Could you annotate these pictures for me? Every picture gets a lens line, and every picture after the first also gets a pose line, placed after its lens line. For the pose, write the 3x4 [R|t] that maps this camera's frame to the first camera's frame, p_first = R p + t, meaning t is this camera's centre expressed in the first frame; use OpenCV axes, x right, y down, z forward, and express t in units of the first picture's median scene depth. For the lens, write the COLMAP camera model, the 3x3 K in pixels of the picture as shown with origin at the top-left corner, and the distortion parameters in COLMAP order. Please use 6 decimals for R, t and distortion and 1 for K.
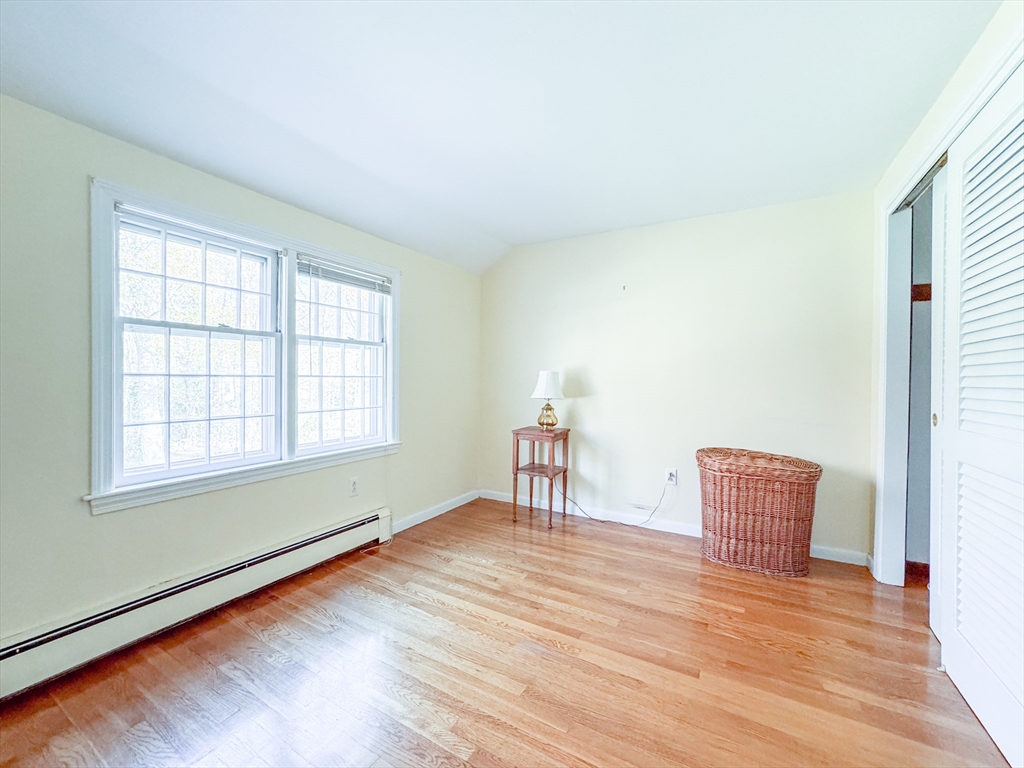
lens RADIAL K [[418.4, 0, 510.2], [0, 418.4, 383.2], [0, 0, 1]] dist [-0.001337, 0.000148]
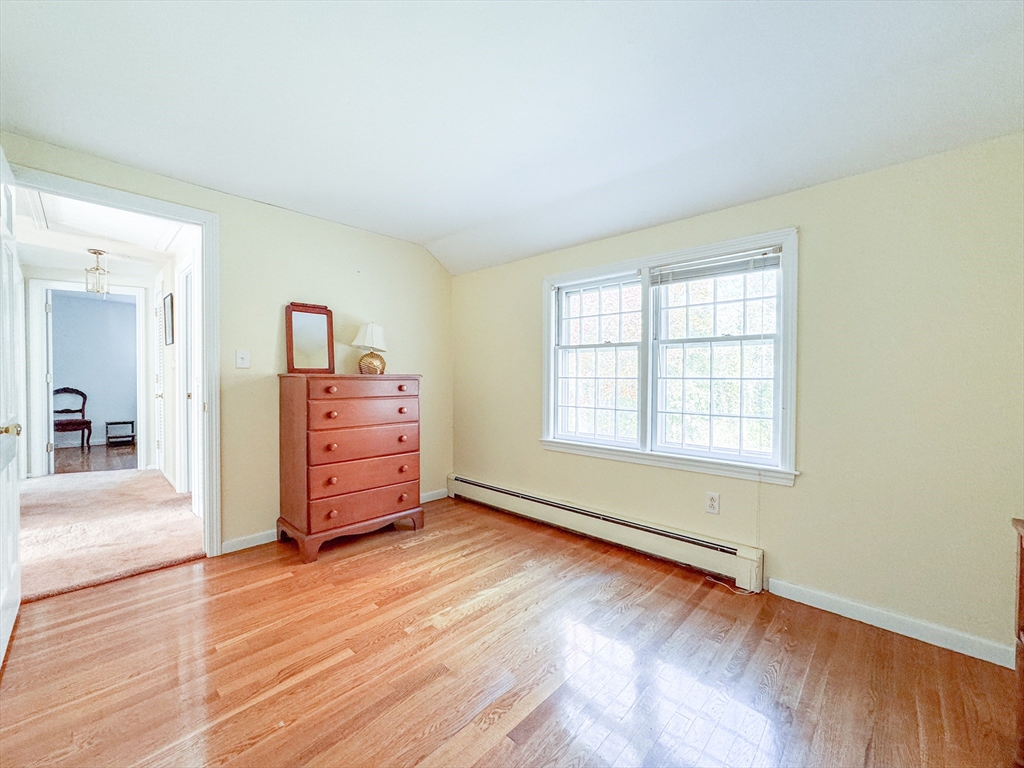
lens RADIAL K [[418.4, 0, 510.2], [0, 418.4, 383.2], [0, 0, 1]] dist [-0.001337, 0.000148]
pose [[-0.207814, -0.000697, -0.978168, 0.661023], [-0.026554, 0.999635, 0.004929, 0.001658], [0.977808, 0.026998, -0.207757, 0.863190]]
